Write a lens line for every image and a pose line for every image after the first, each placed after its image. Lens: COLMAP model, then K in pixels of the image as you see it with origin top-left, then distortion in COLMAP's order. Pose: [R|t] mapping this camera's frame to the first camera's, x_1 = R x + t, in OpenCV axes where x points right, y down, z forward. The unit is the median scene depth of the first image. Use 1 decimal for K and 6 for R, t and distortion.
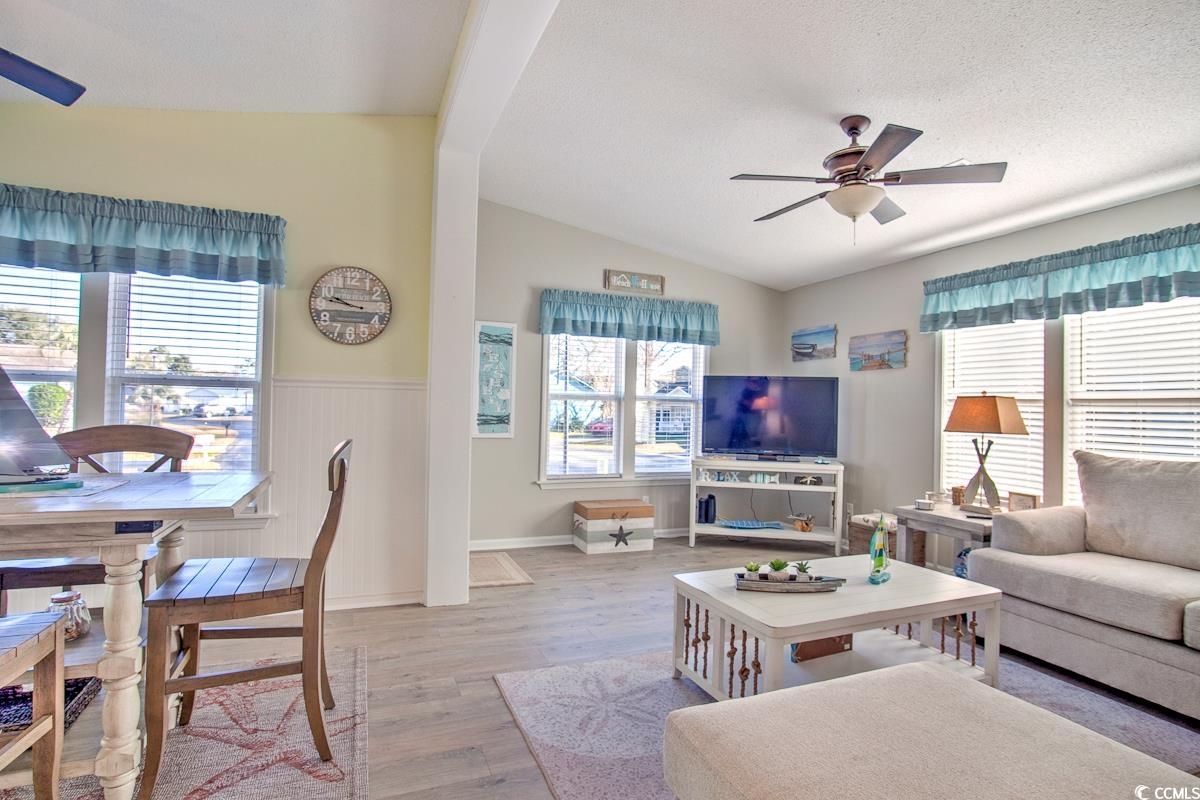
lens RADIAL K [[610.5, 0, 591.6], [0, 610.5, 402.4], [0, 0, 1]] dist [-0.059563, 0.026944]
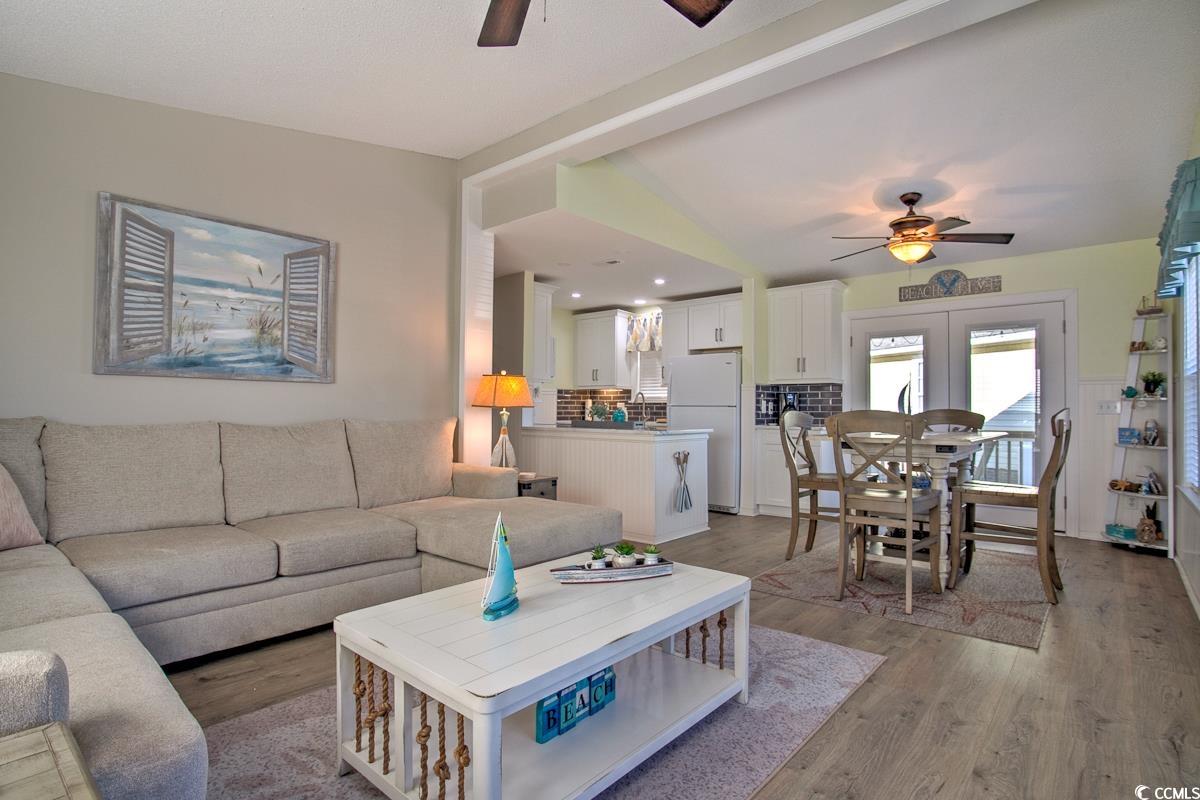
lens RADIAL K [[610.5, 0, 607.8], [0, 610.5, 393.7], [0, 0, 1]] dist [-0.059563, 0.026944]
pose [[-0.887152, -0.036760, -0.460012, 0.545020], [-0.018527, 0.998856, -0.044090, 0.063356], [0.461106, -0.030592, -0.886817, 1.302710]]
